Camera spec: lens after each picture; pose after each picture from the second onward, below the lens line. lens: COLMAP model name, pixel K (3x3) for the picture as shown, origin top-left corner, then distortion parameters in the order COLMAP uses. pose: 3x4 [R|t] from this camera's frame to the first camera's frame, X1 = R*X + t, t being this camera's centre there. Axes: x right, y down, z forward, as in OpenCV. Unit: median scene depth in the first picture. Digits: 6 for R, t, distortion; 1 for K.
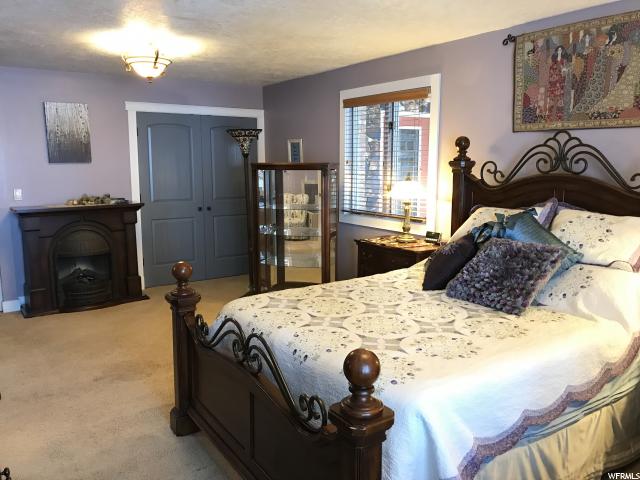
lens RADIAL K [[529.7, 0, 320.0], [0, 529.7, 236.5], [0, 0, 1]] dist [0.038900, -0.005151]
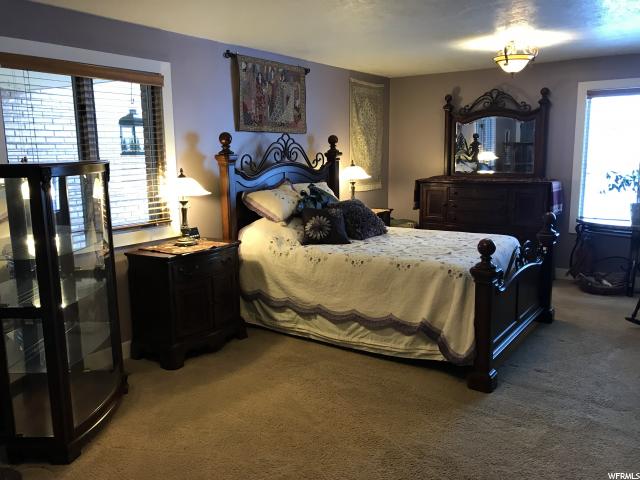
lens RADIAL K [[529.7, 0, 320.0], [0, 529.7, 241.9], [0, 0, 1]] dist [0.038900, -0.005151]
pose [[-0.338120, -0.154387, 0.928353, -0.995391], [0.154162, 0.964041, 0.216470, -0.204806], [-0.928391, 0.216310, -0.302160, 1.386648]]
